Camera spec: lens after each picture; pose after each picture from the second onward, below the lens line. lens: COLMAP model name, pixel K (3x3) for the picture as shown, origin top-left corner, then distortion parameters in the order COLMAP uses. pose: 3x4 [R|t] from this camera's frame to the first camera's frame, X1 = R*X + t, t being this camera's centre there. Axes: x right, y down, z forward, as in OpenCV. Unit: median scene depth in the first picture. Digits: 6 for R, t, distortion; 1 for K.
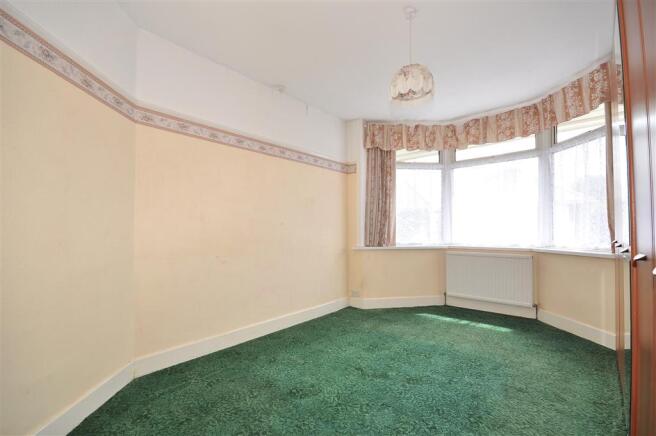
lens RADIAL K [[290.4, 0, 326.7], [0, 290.4, 226.9], [0, 0, 1]] dist [-0.000213, -0.000211]
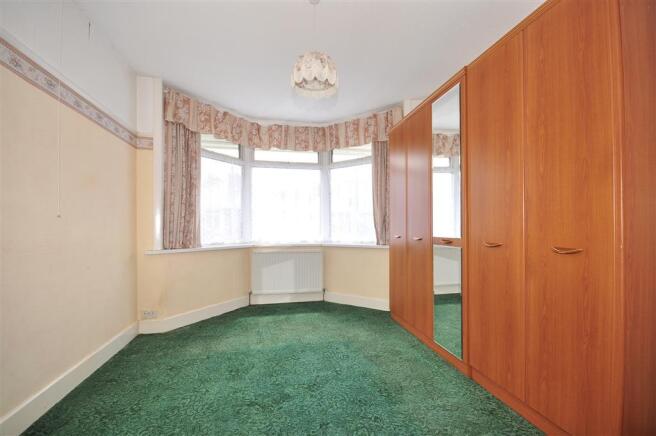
lens RADIAL K [[290.4, 0, 326.7], [0, 290.4, 226.9], [0, 0, 1]] dist [-0.000213, -0.000211]
pose [[0.593396, 0.010231, 0.804846, -0.241037], [-0.012663, 0.999914, -0.003375, 0.005956], [-0.804811, -0.008189, 0.593474, 0.221927]]
